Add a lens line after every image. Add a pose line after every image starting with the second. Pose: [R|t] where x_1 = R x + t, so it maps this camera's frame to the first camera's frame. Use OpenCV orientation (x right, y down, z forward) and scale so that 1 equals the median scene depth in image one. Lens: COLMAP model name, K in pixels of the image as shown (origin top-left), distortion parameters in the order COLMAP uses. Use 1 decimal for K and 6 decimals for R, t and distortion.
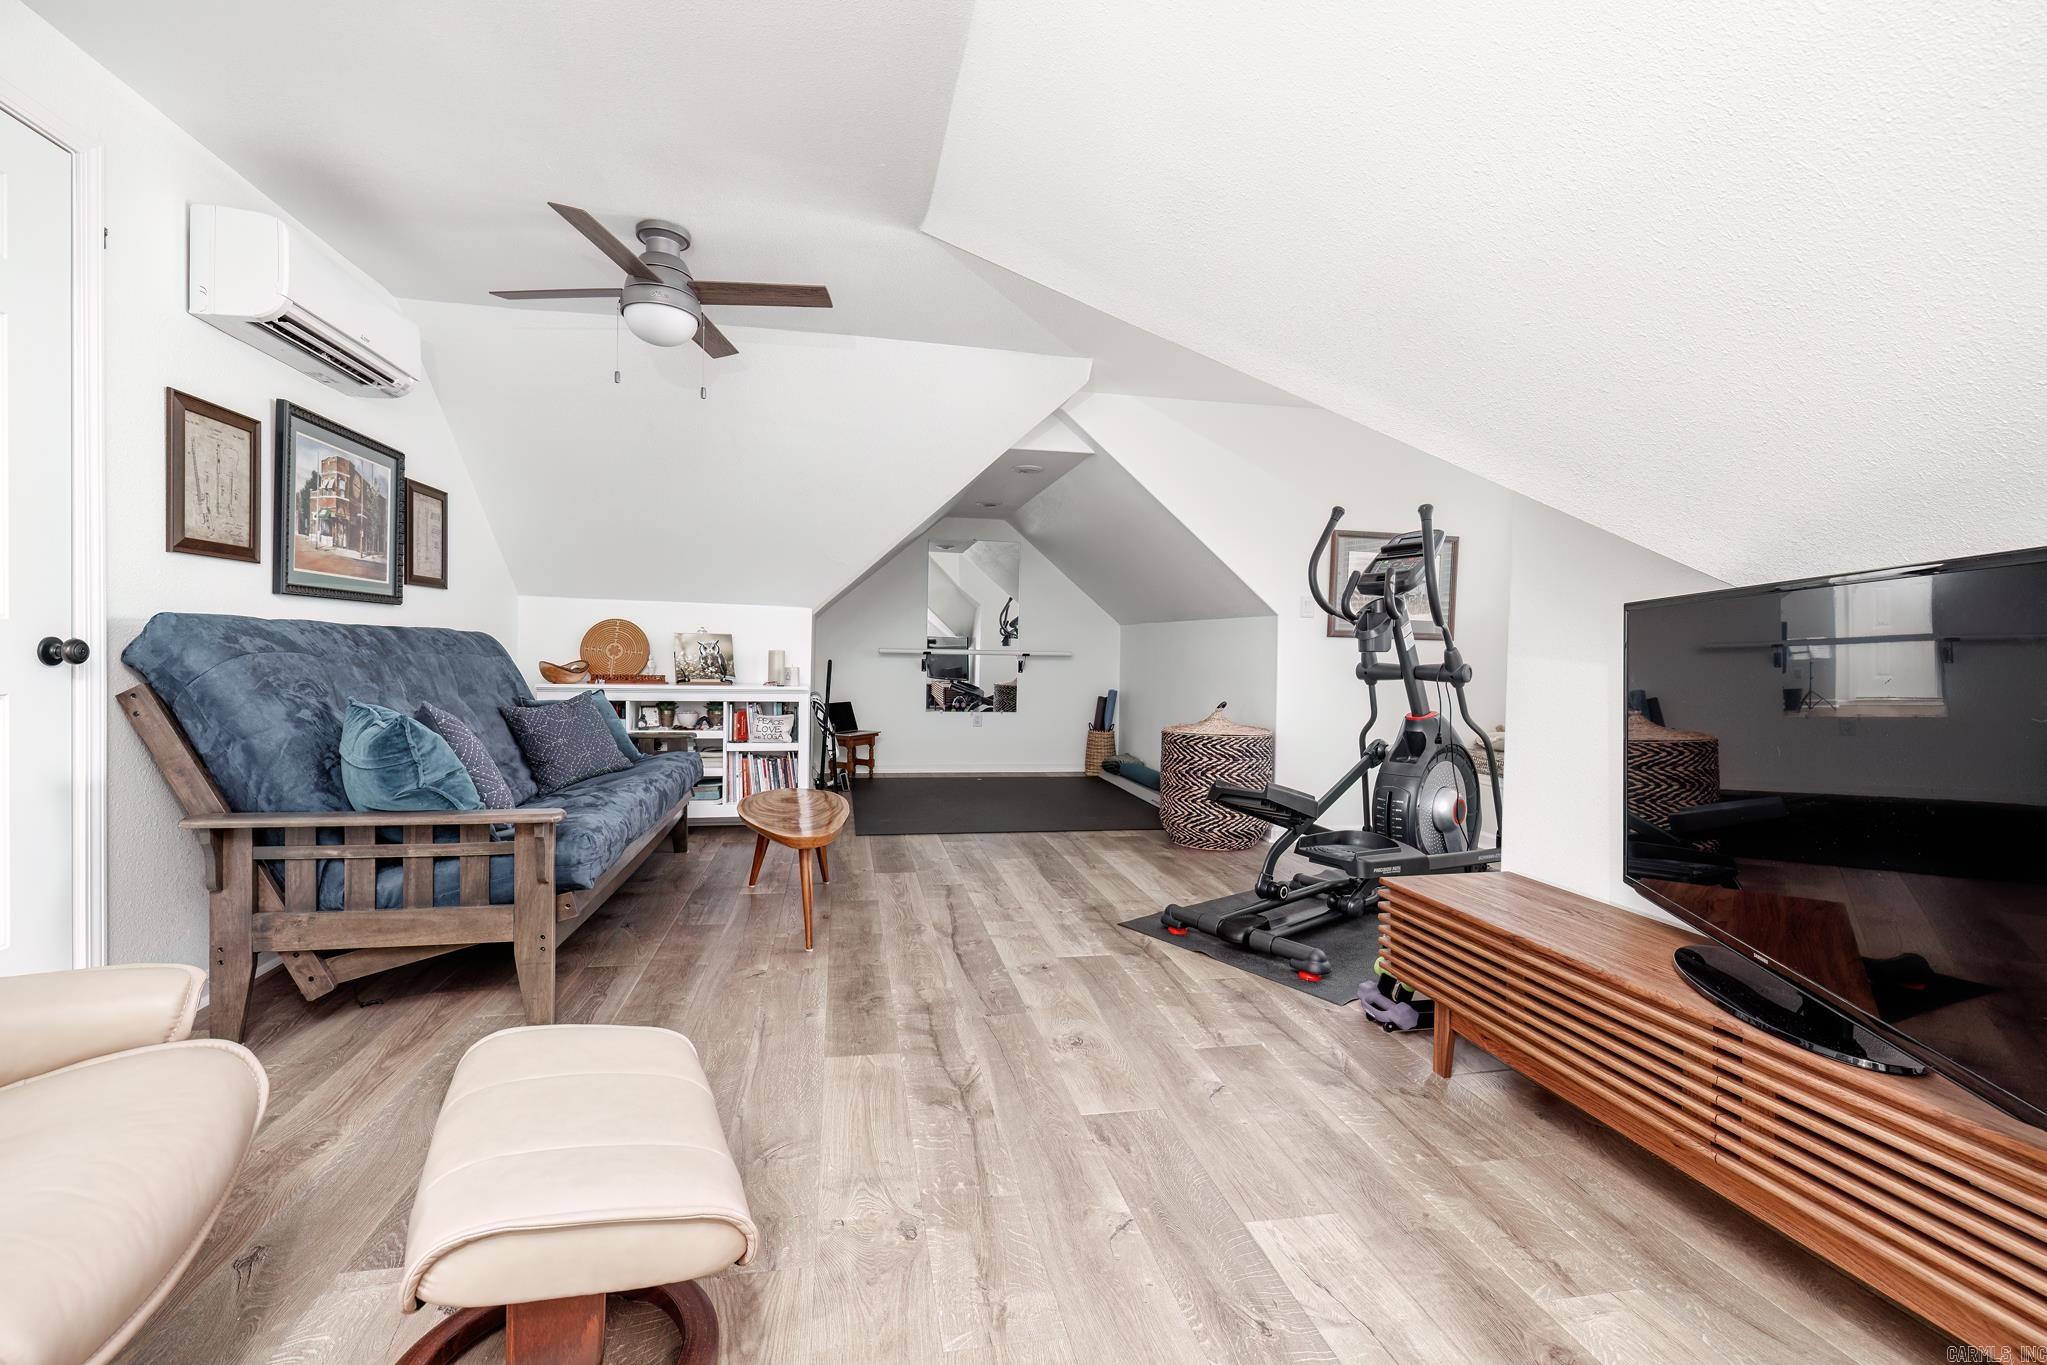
lens RADIAL K [[868.6, 0, 1019.8], [0, 868.6, 670.7], [0, 0, 1]] dist [-0.001689, -0.000009]
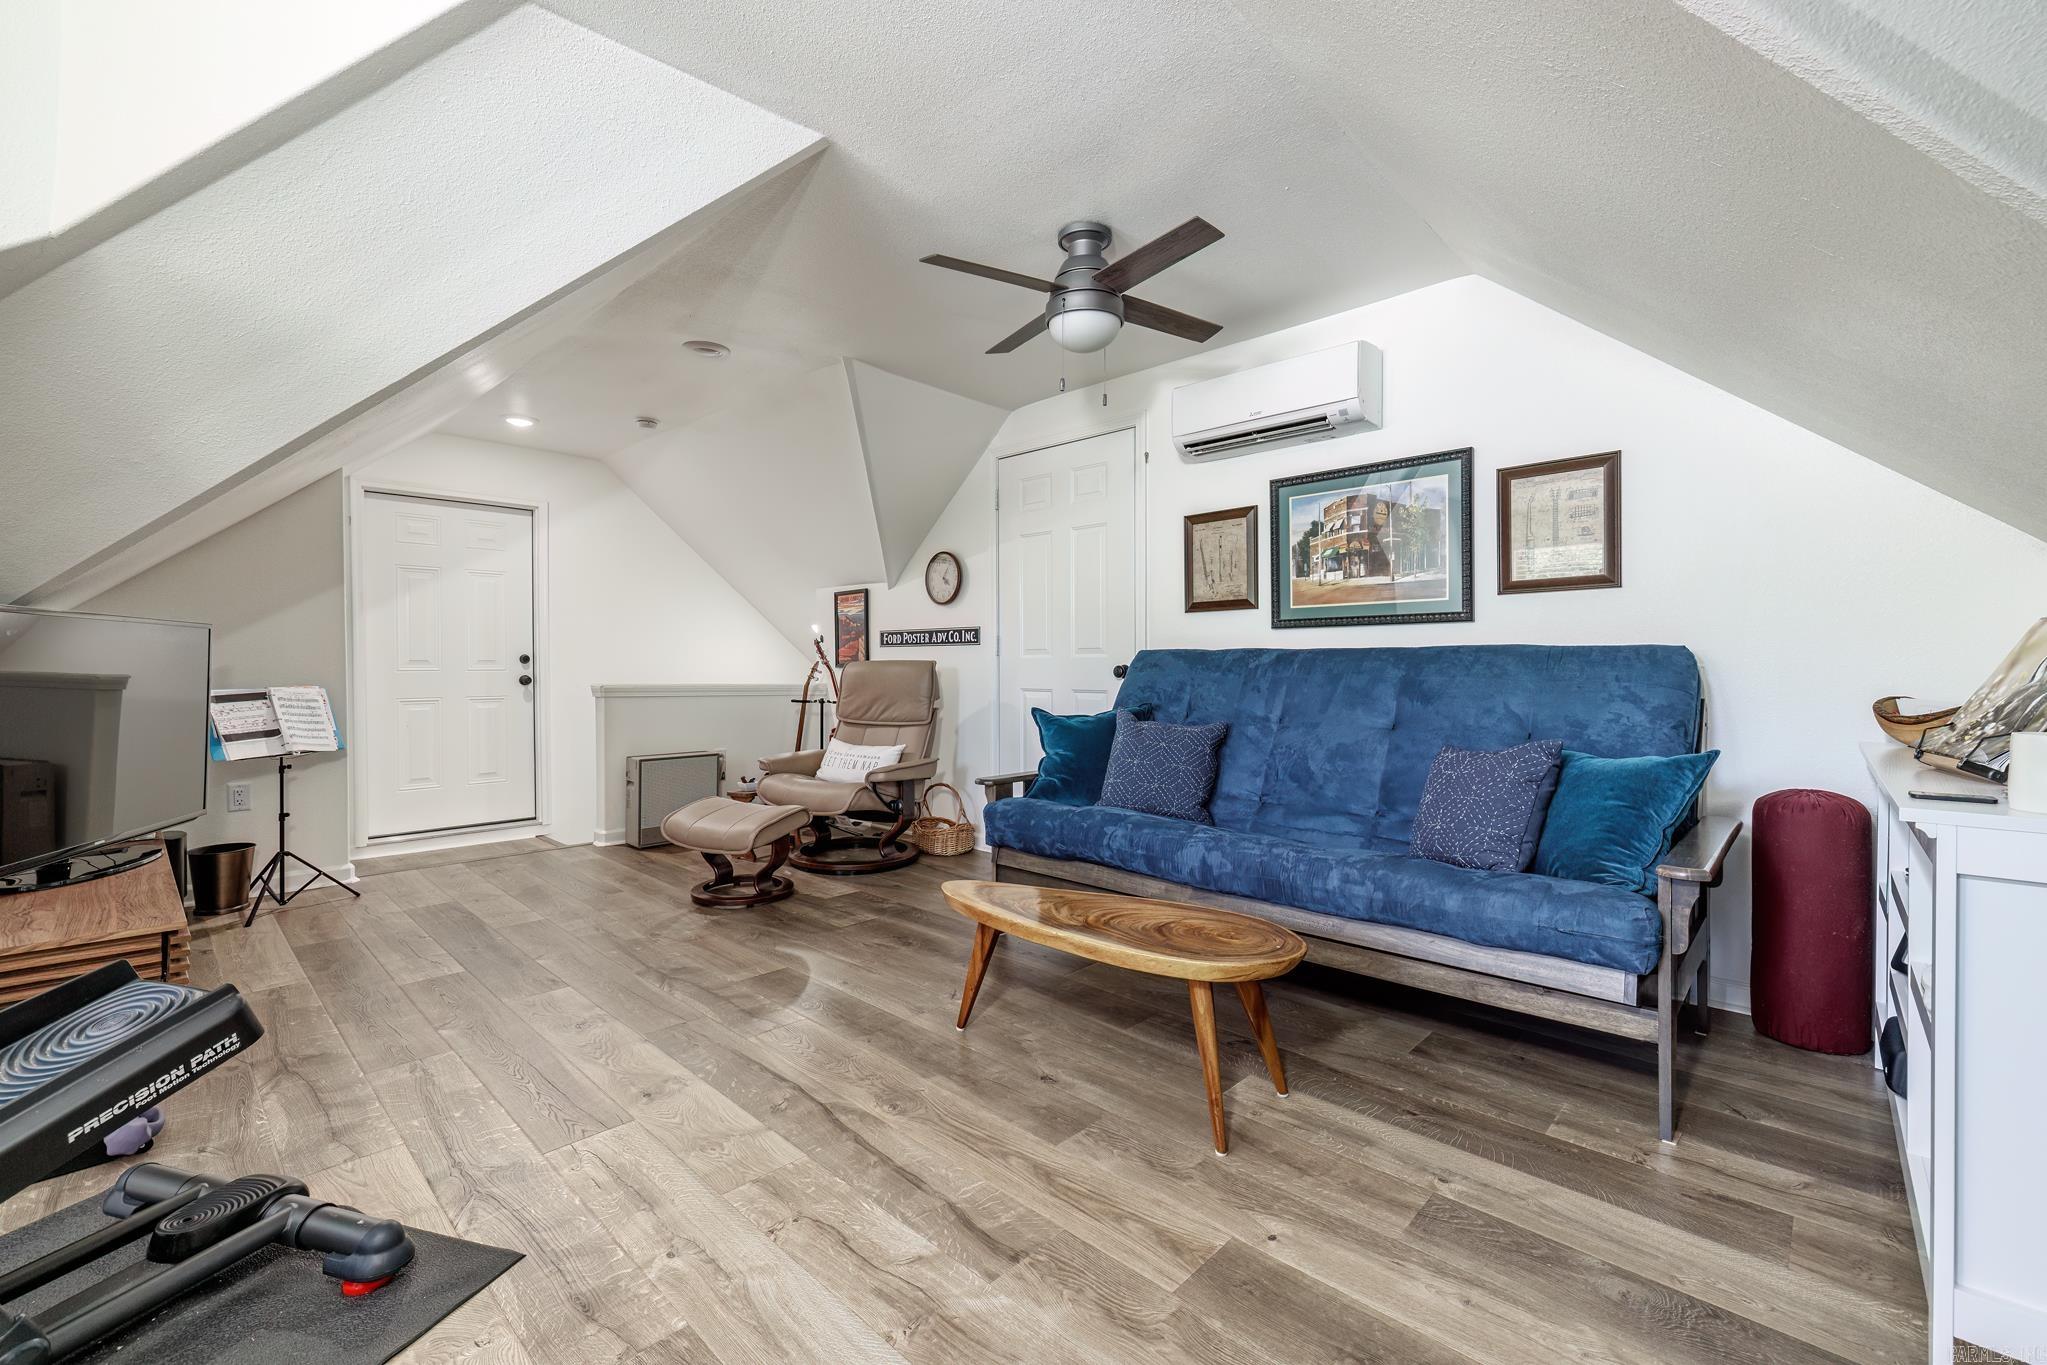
lens RADIAL K [[868.6, 0, 1024.8], [0, 868.6, 673.2], [0, 0, 1]] dist [-0.001689, -0.000009]
pose [[-0.824907, -0.013747, -0.565101, 0.180519], [-0.025028, 0.999612, 0.012218, -0.026341], [0.564714, 0.024223, -0.824931, 1.744353]]
